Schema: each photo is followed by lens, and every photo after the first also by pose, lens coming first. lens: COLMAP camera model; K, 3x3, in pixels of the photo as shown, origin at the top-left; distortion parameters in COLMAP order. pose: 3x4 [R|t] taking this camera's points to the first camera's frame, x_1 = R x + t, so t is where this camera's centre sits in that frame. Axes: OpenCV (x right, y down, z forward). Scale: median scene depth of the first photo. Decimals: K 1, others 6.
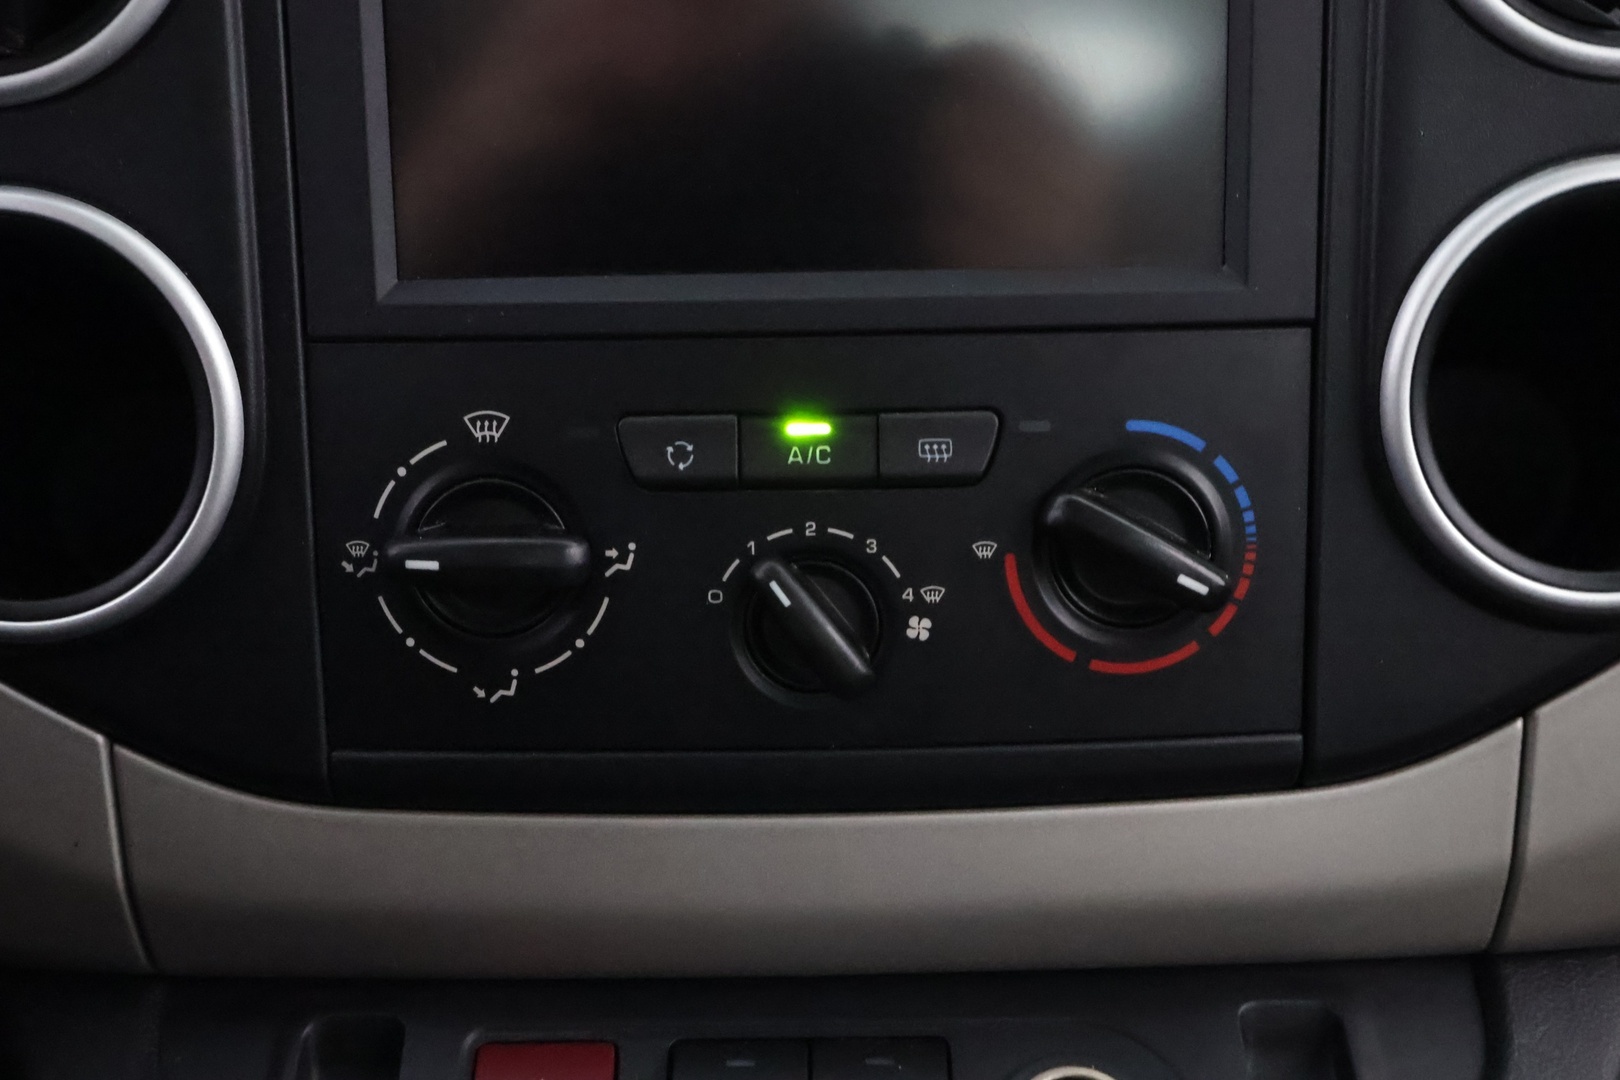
lens RADIAL K [[1950.0, 0, 806.6], [0, 1950.0, 544.9], [0, 0, 1]] dist [0.006358, 0.000000]
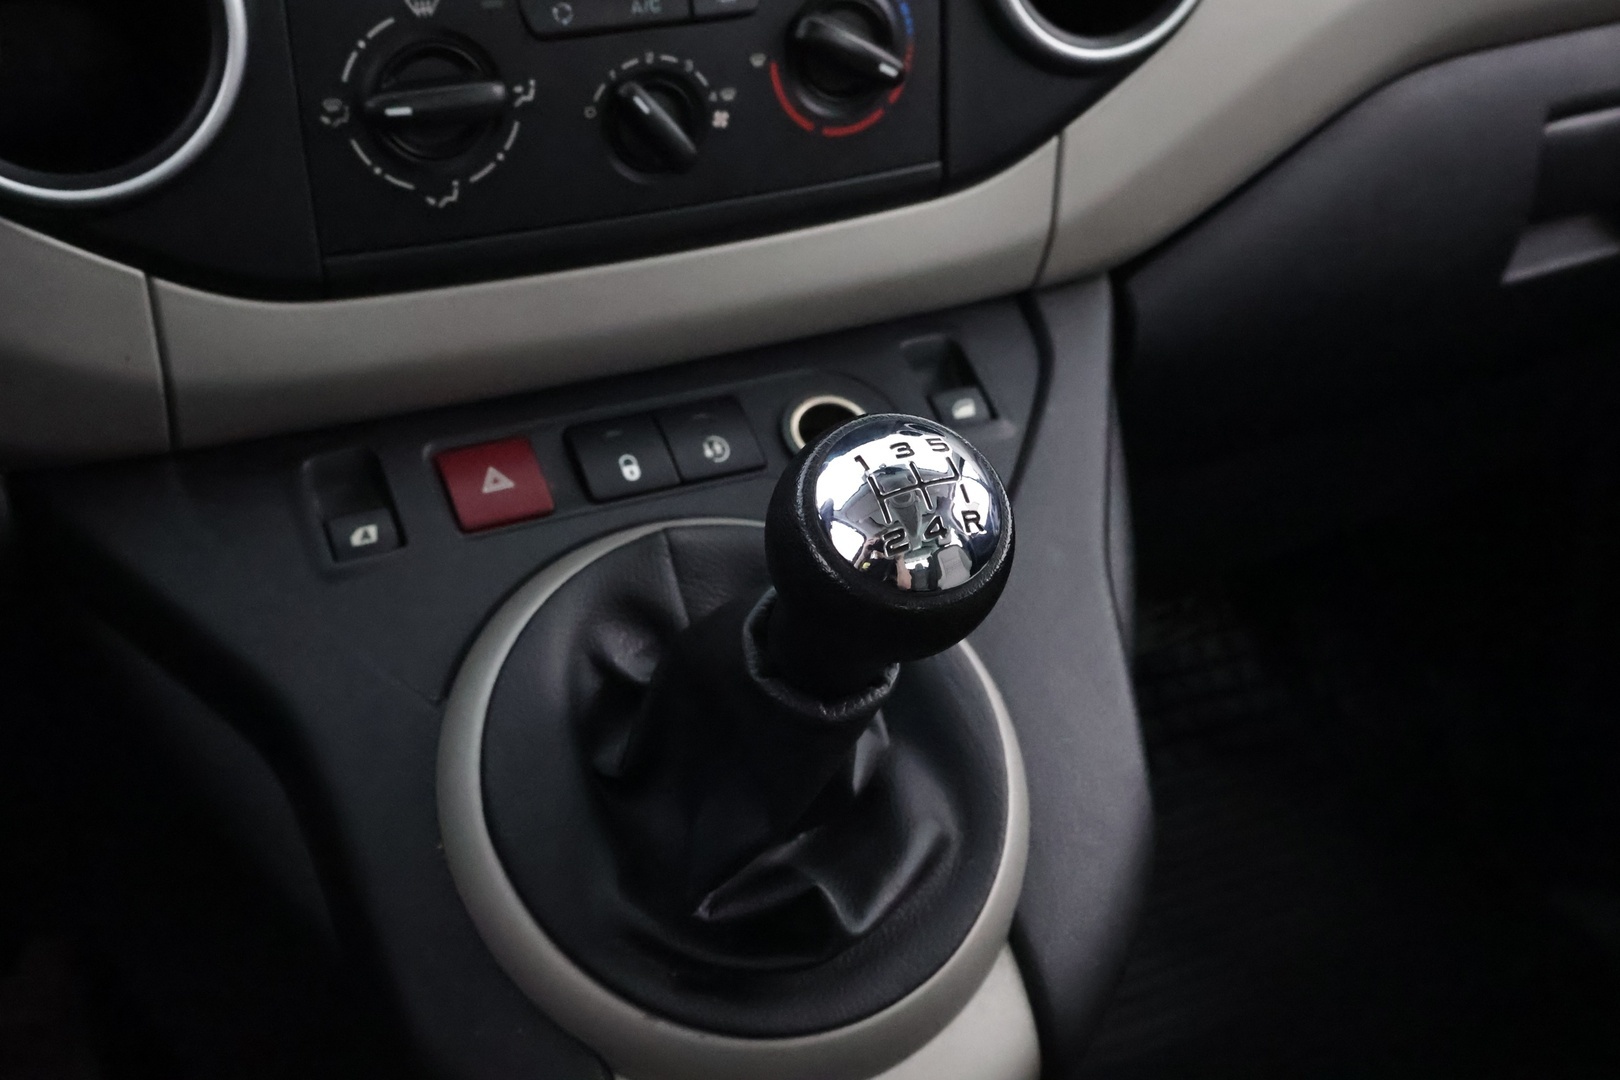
lens RADIAL K [[1922.6, 0, 820.0], [0, 1922.6, 544.3], [0, 0, 1]] dist [-0.004324, 0.000000]
pose [[0.898399, -0.197377, 0.392328, -0.515910], [0.089928, 0.957067, 0.275564, -0.044287], [-0.429875, -0.212285, 0.877578, -0.389872]]
